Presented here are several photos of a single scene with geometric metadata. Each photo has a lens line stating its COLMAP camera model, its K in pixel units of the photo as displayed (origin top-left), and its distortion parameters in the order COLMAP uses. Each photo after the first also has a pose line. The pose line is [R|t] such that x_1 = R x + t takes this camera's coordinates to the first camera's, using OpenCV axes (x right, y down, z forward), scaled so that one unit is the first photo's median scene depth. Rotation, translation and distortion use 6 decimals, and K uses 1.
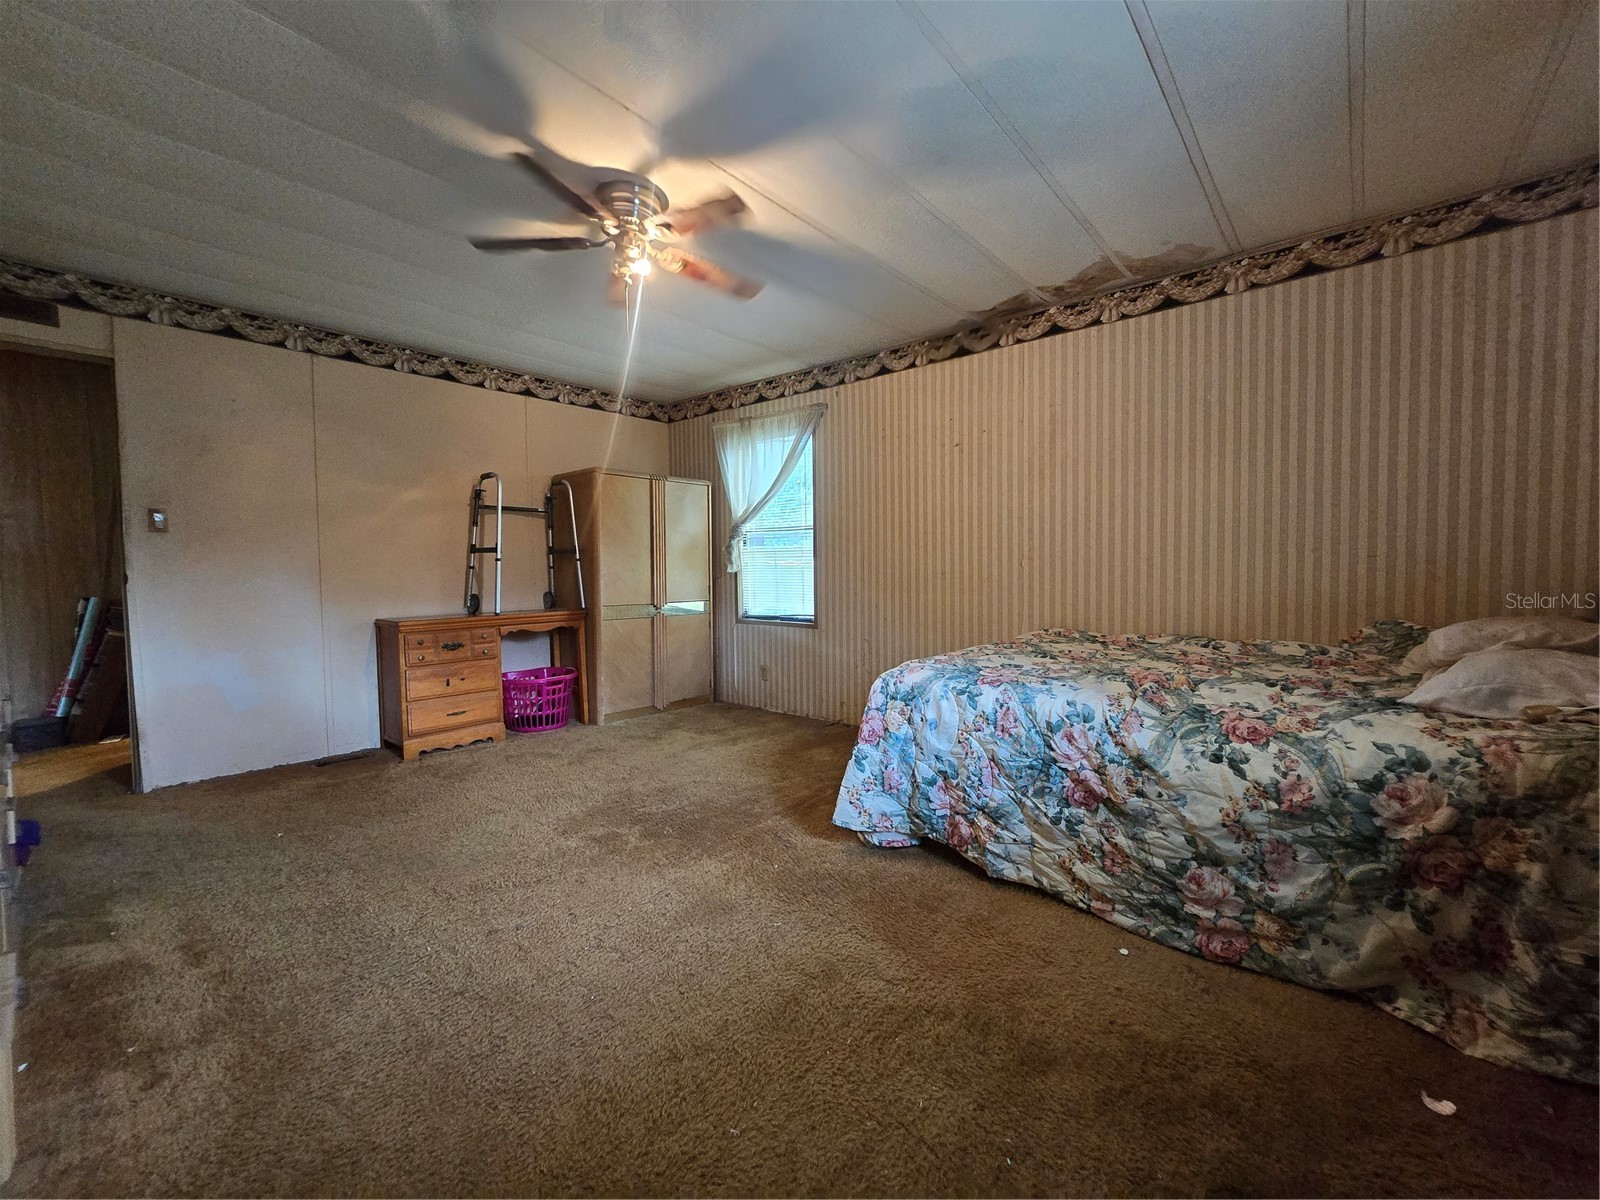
lens RADIAL K [[656.0, 0, 797.0], [0, 656.0, 593.7], [0, 0, 1]] dist [-0.010319, 0.002615]
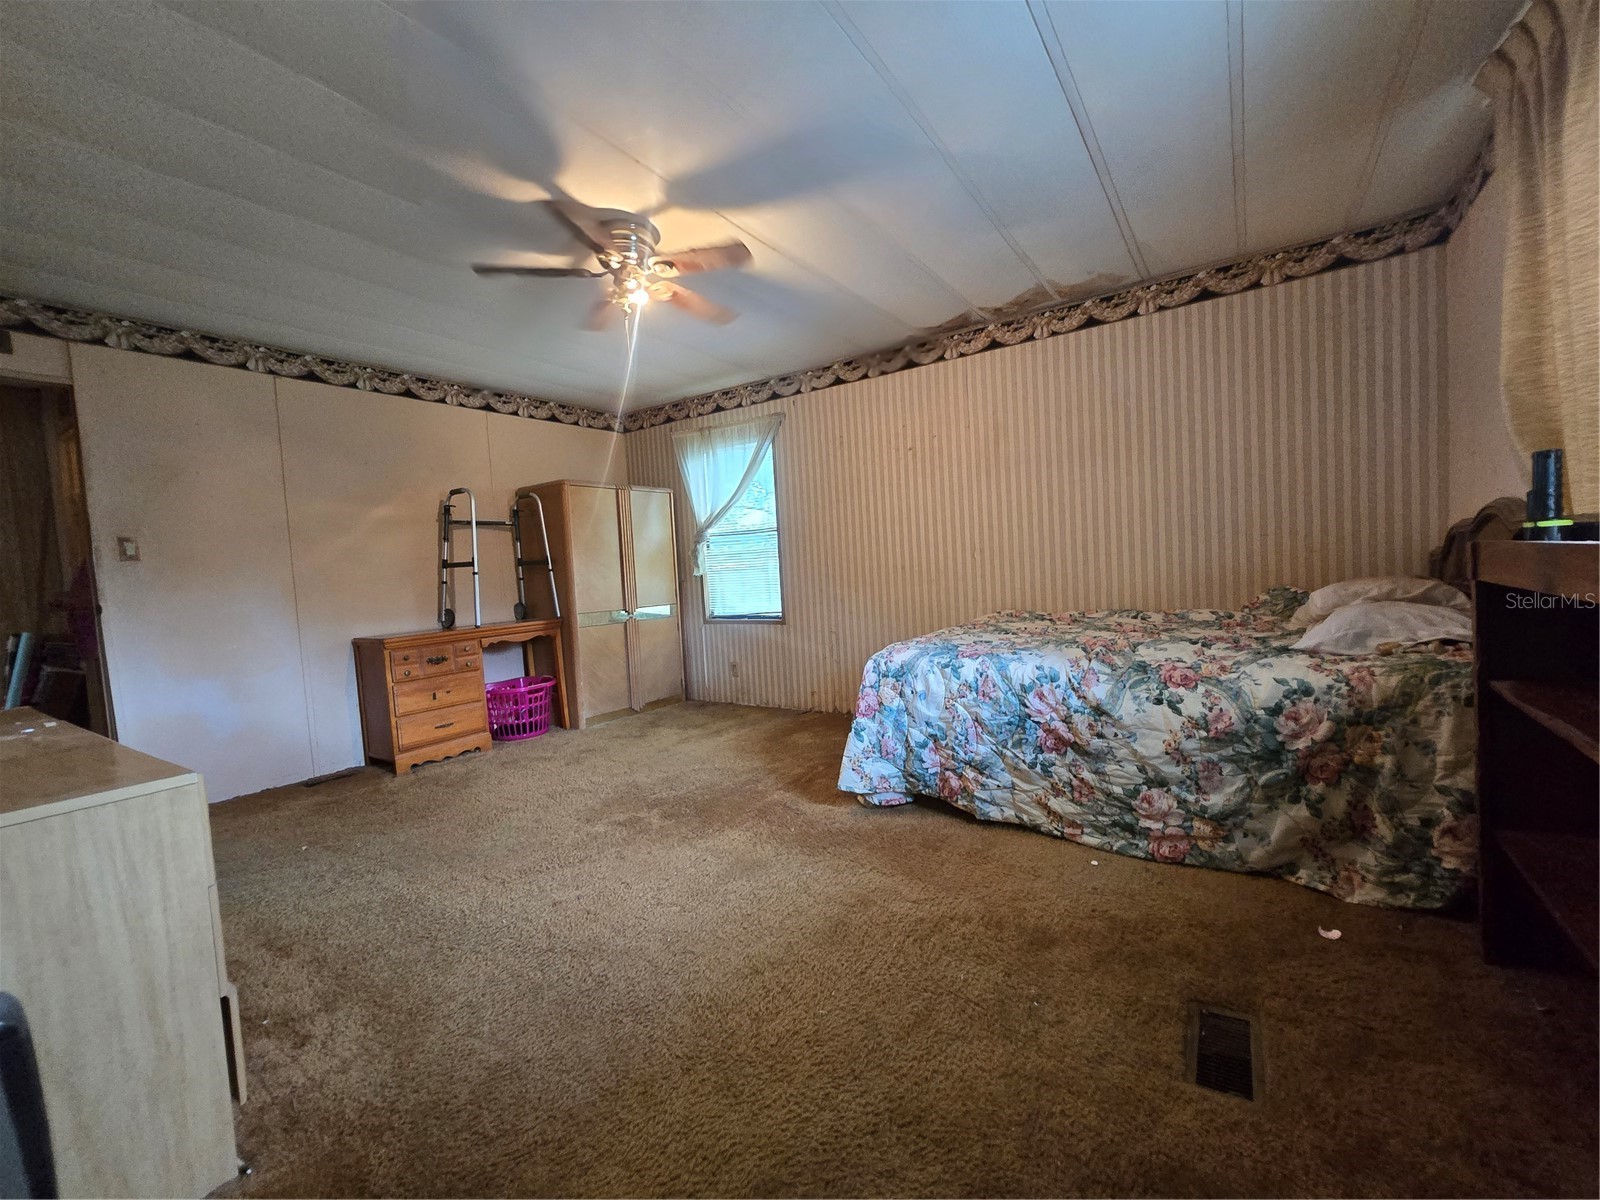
lens RADIAL K [[656.0, 0, 798.7], [0, 656.0, 601.8], [0, 0, 1]] dist [-0.010319, 0.002615]
pose [[0.993013, -0.051475, 0.106185, -0.107750], [0.050379, 0.998646, 0.012979, 0.006942], [-0.106709, -0.007539, 0.994262, -0.111047]]
